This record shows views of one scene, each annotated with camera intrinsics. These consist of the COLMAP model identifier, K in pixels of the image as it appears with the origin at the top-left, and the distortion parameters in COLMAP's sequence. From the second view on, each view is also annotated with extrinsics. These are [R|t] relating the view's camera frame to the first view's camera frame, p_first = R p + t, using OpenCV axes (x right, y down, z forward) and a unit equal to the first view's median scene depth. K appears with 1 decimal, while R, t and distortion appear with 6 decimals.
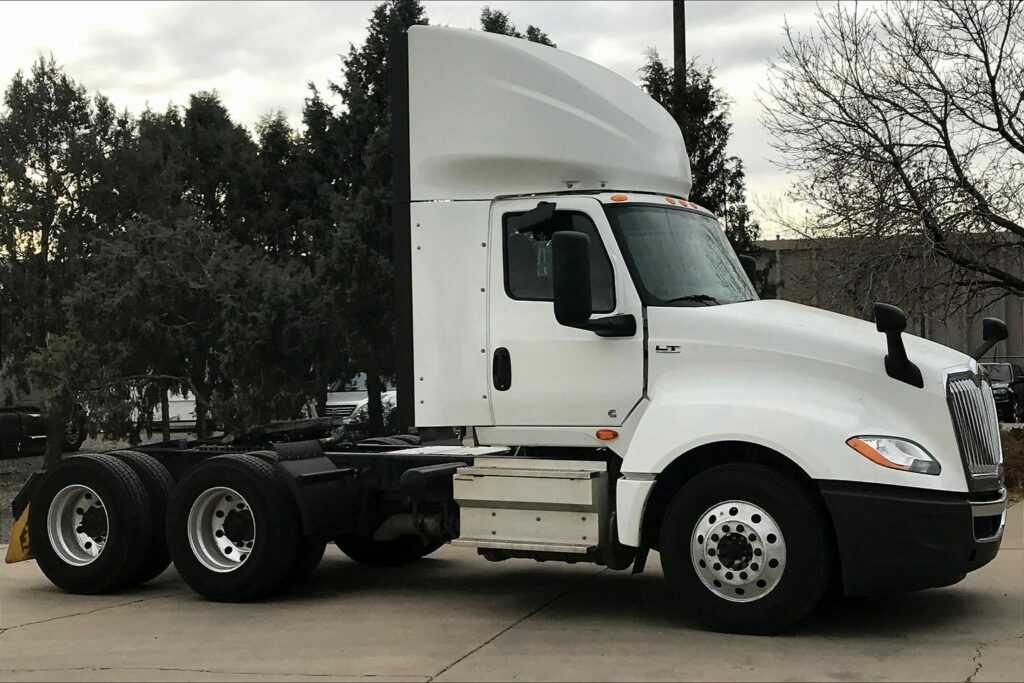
lens RADIAL K [[1862.4, 0, 512.0], [0, 1862.4, 341.5], [0, 0, 1]] dist [0.338161, 0.007909]
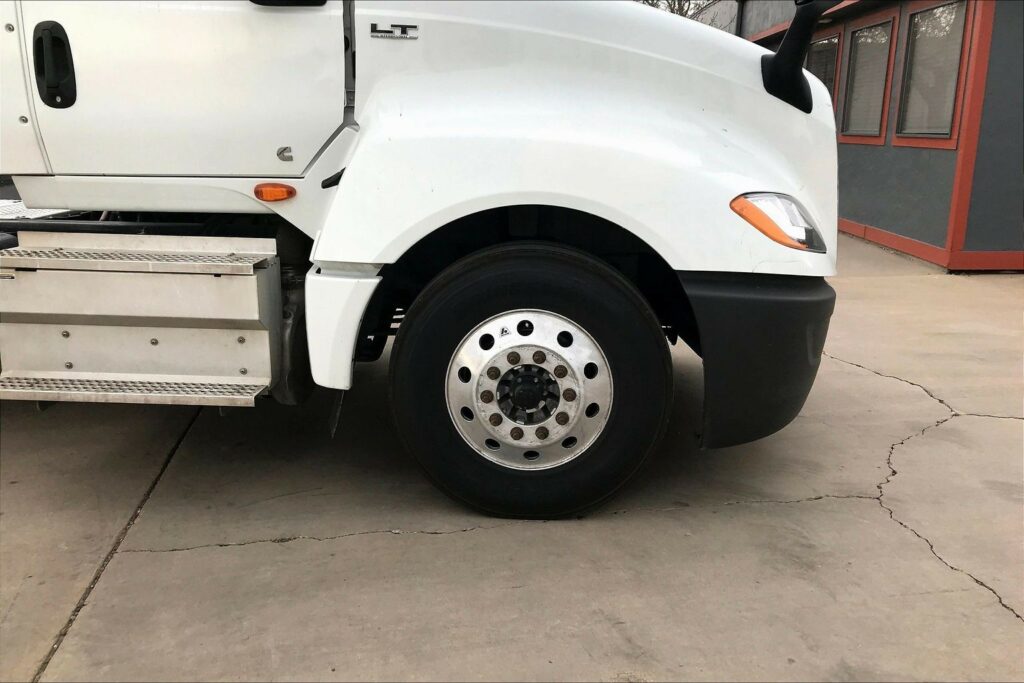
lens RADIAL K [[825.1, 0, 512.0], [0, 825.1, 341.5], [0, 0, 1]] dist [0.083301, -0.099463]
pose [[0.906595, -0.080934, 0.414169, 0.007950], [-0.021350, 0.971383, 0.236556, 0.034124], [-0.421462, -0.223303, 0.878923, 0.772895]]
